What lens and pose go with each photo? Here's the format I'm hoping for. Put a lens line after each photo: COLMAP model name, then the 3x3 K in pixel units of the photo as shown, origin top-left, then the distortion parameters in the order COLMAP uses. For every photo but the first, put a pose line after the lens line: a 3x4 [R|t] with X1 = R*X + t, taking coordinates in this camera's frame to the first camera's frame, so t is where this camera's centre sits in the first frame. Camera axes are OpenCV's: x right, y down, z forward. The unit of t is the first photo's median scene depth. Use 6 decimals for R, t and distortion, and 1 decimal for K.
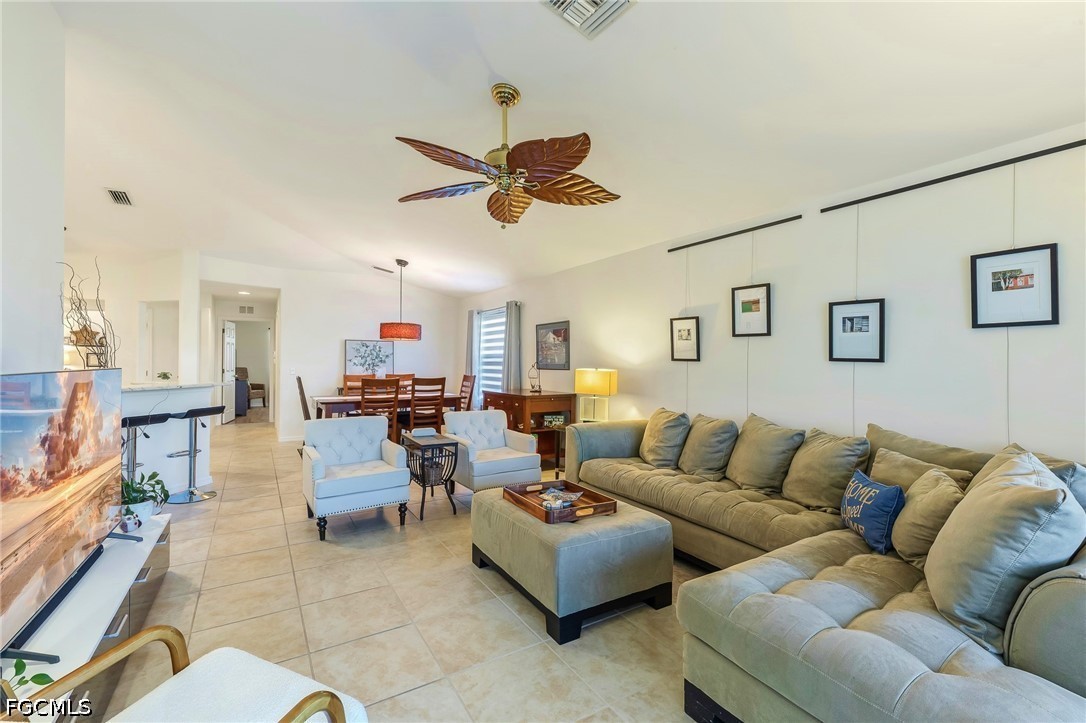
lens RADIAL K [[455.8, 0, 535.3], [0, 455.8, 360.0], [0, 0, 1]] dist [-0.003571, -0.000503]
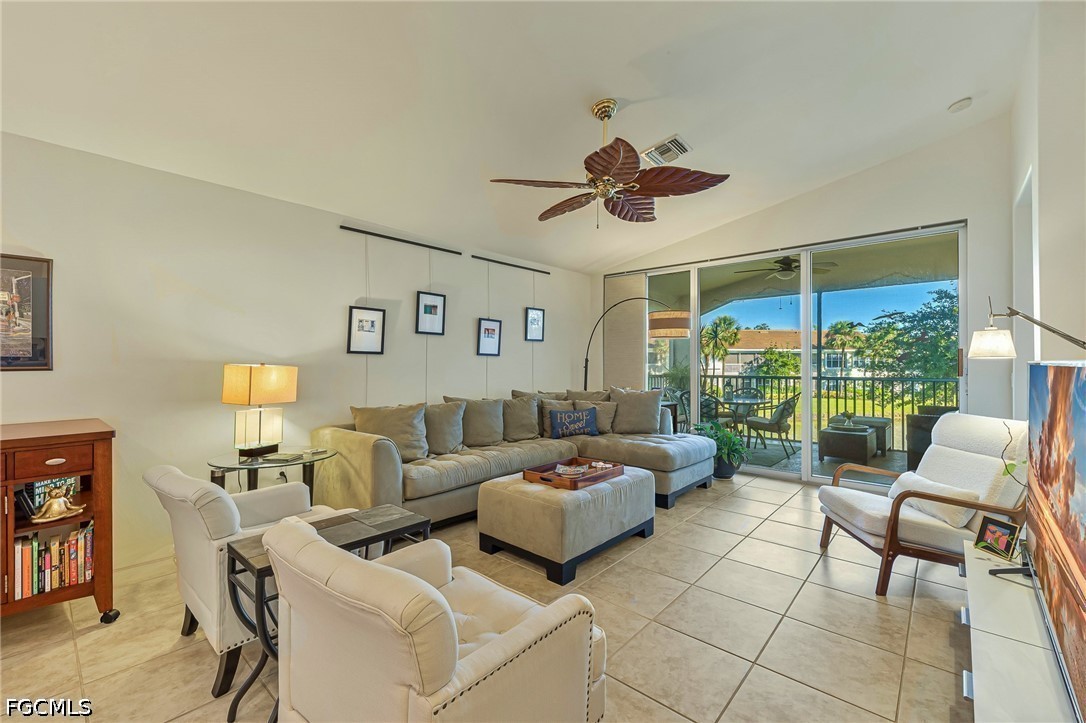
lens RADIAL K [[455.8, 0, 535.3], [0, 455.8, 360.0], [0, 0, 1]] dist [-0.003571, -0.000503]
pose [[-0.279046, -0.012059, 0.960202, -0.482941], [-0.013353, 0.999873, 0.008677, 0.001840], [-0.960185, -0.010400, -0.279172, 0.657269]]
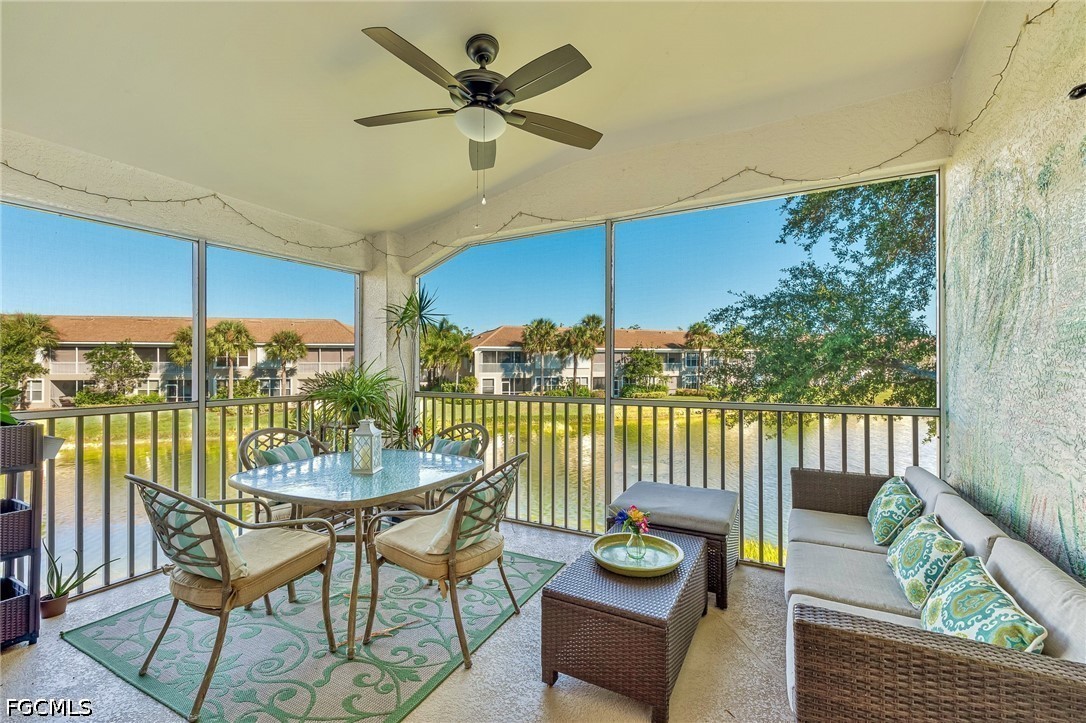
lens RADIAL K [[455.8, 0, 535.3], [0, 455.8, 360.0], [0, 0, 1]] dist [-0.003571, -0.000503]
pose [[-0.500497, -0.012397, 0.865650, -0.339537], [-0.012605, 0.999896, 0.007032, -0.000390], [-0.865647, -0.007392, -0.500601, 0.456818]]
